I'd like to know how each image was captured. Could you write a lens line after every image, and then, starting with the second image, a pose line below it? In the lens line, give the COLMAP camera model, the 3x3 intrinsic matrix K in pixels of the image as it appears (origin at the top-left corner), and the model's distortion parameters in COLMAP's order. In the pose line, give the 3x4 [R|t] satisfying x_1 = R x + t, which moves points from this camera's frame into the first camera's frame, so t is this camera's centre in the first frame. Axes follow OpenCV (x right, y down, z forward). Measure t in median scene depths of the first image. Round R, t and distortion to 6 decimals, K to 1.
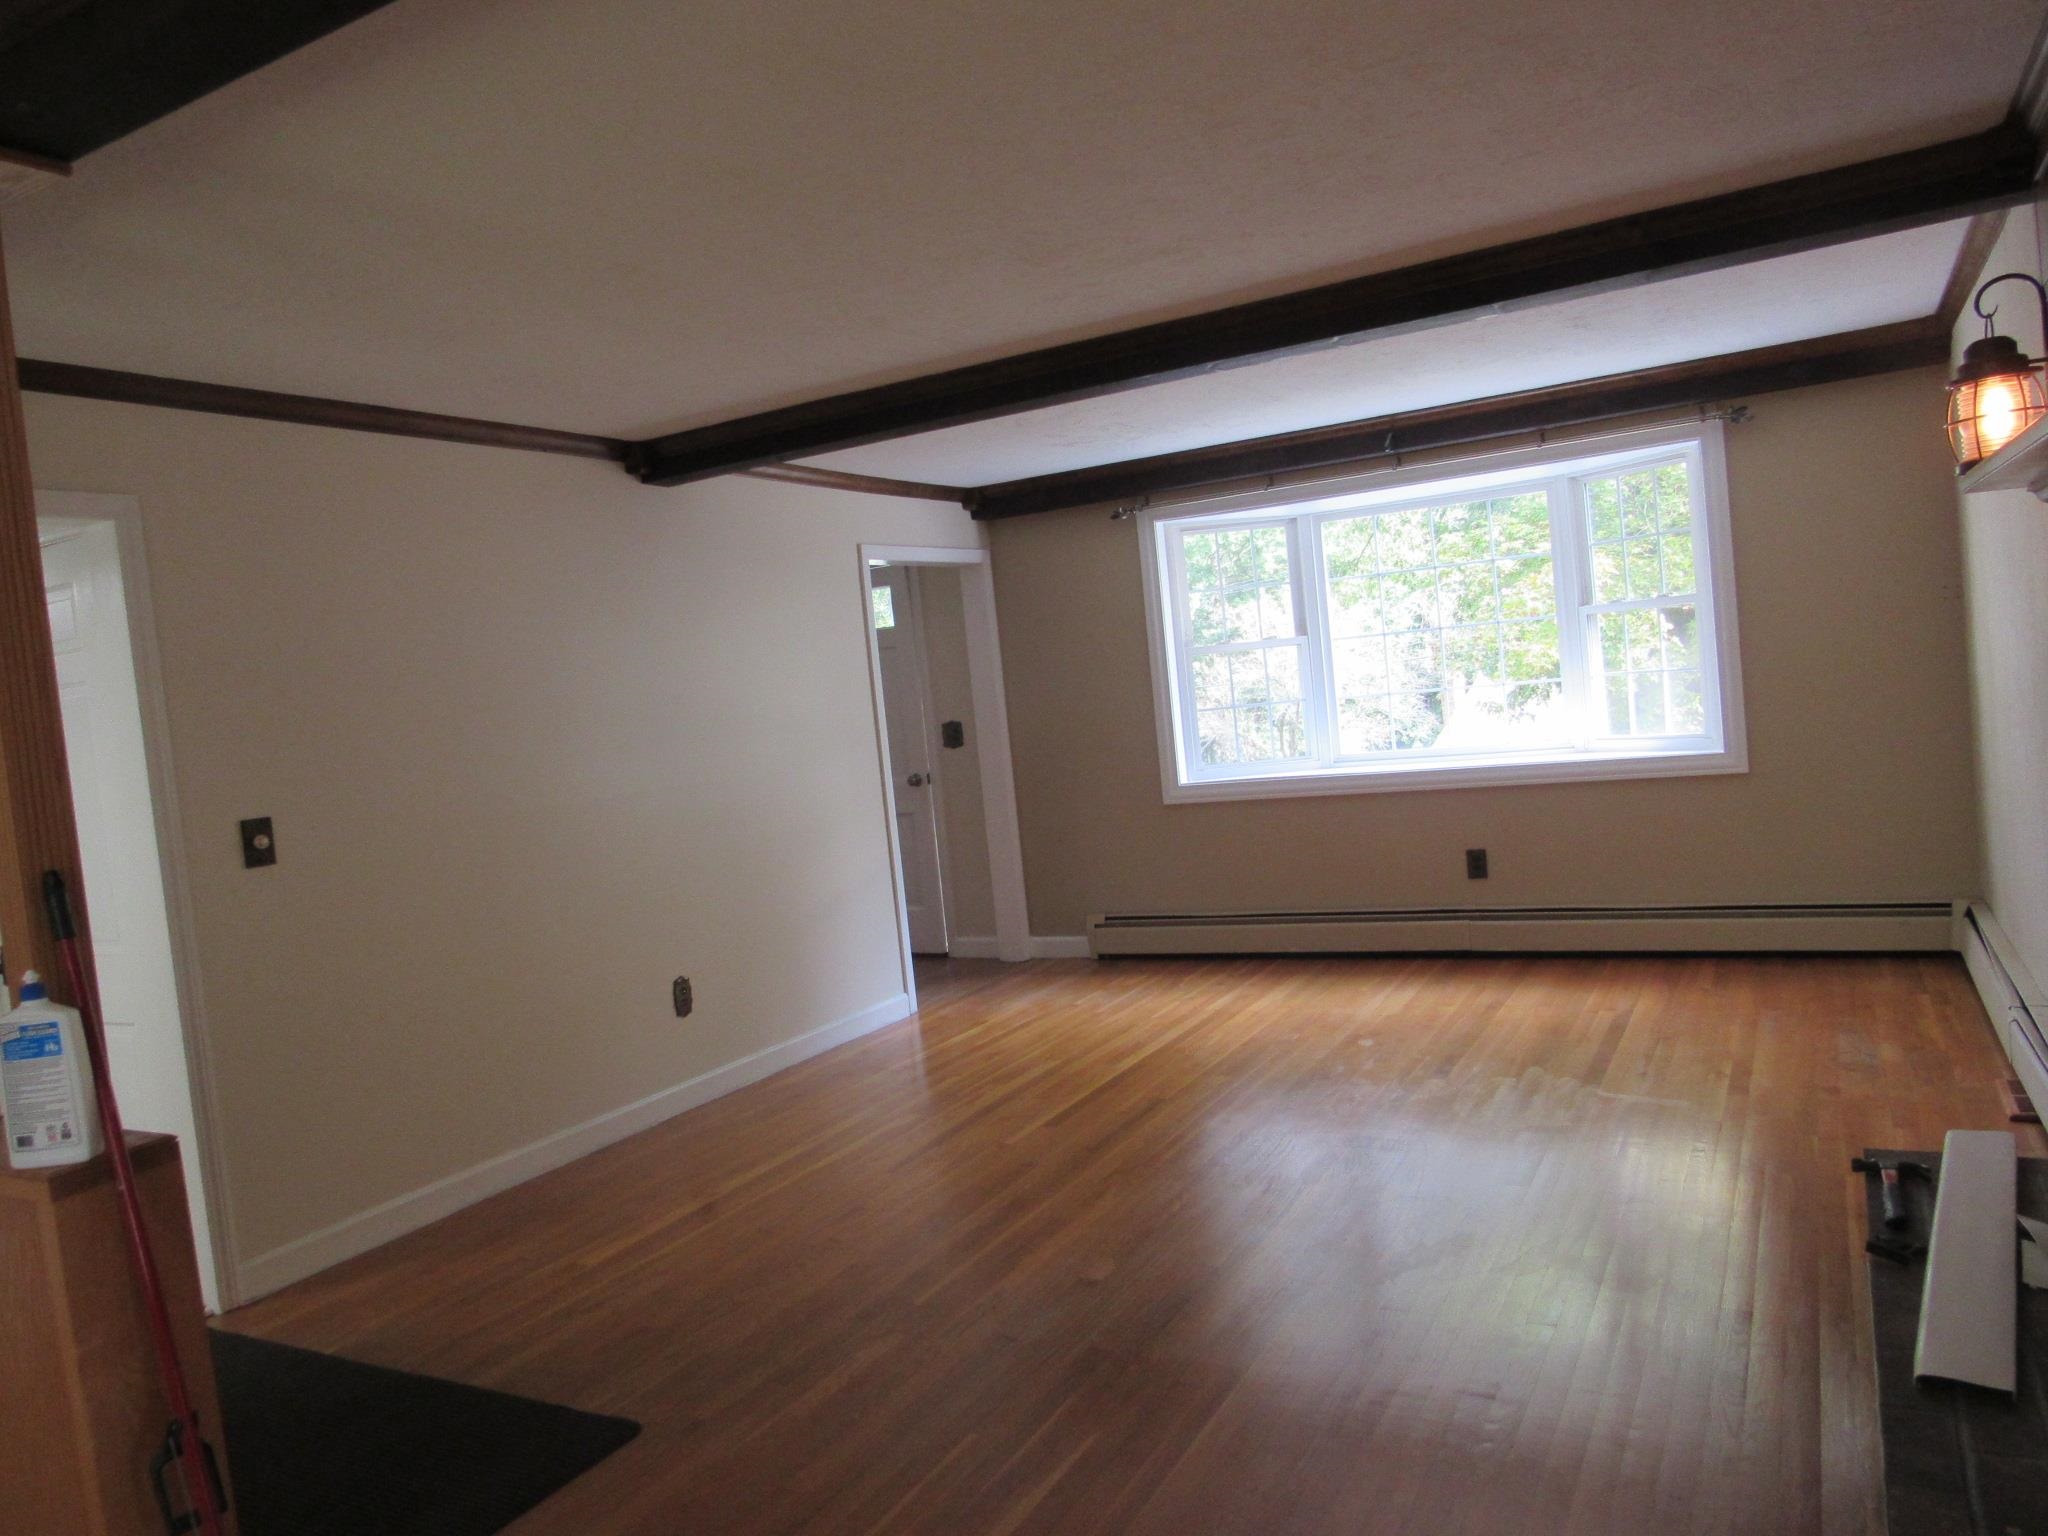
lens RADIAL K [[1460.6, 0, 1013.0], [0, 1460.6, 768.9], [0, 0, 1]] dist [-0.031127, 0.009841]
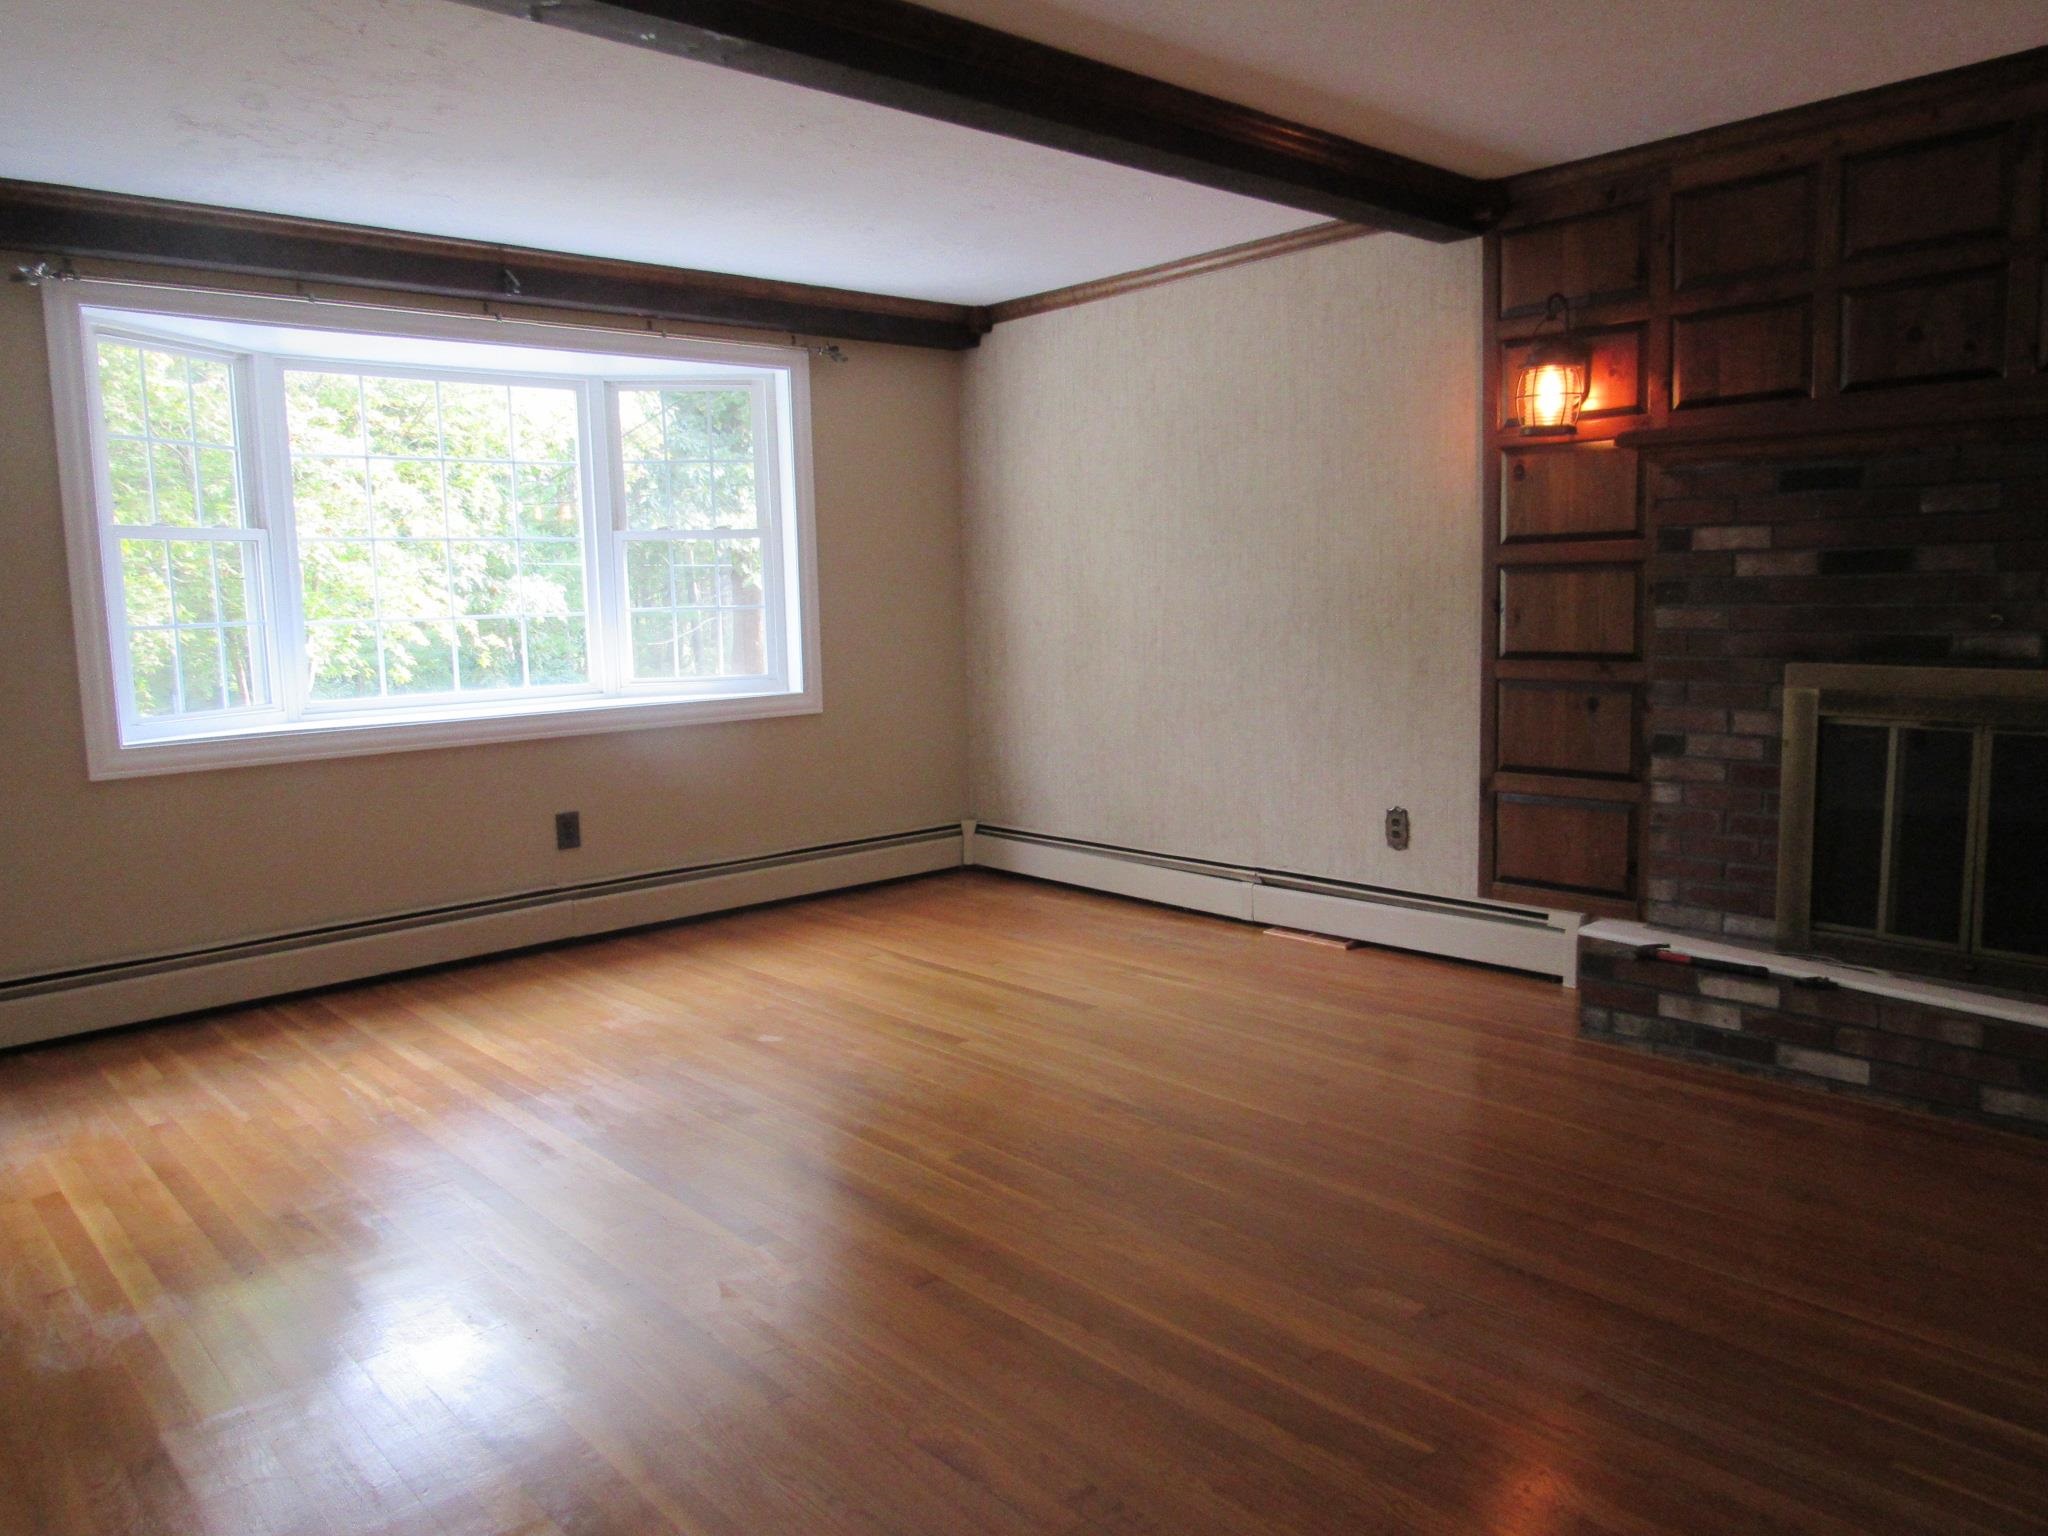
lens RADIAL K [[1460.6, 0, 1016.6], [0, 1460.6, 775.4], [0, 0, 1]] dist [-0.031127, 0.009841]
pose [[0.329624, -0.032279, 0.943560, -0.385481], [0.040383, 0.998983, 0.020068, 0.029771], [-0.943248, 0.031489, 0.330593, 0.518214]]
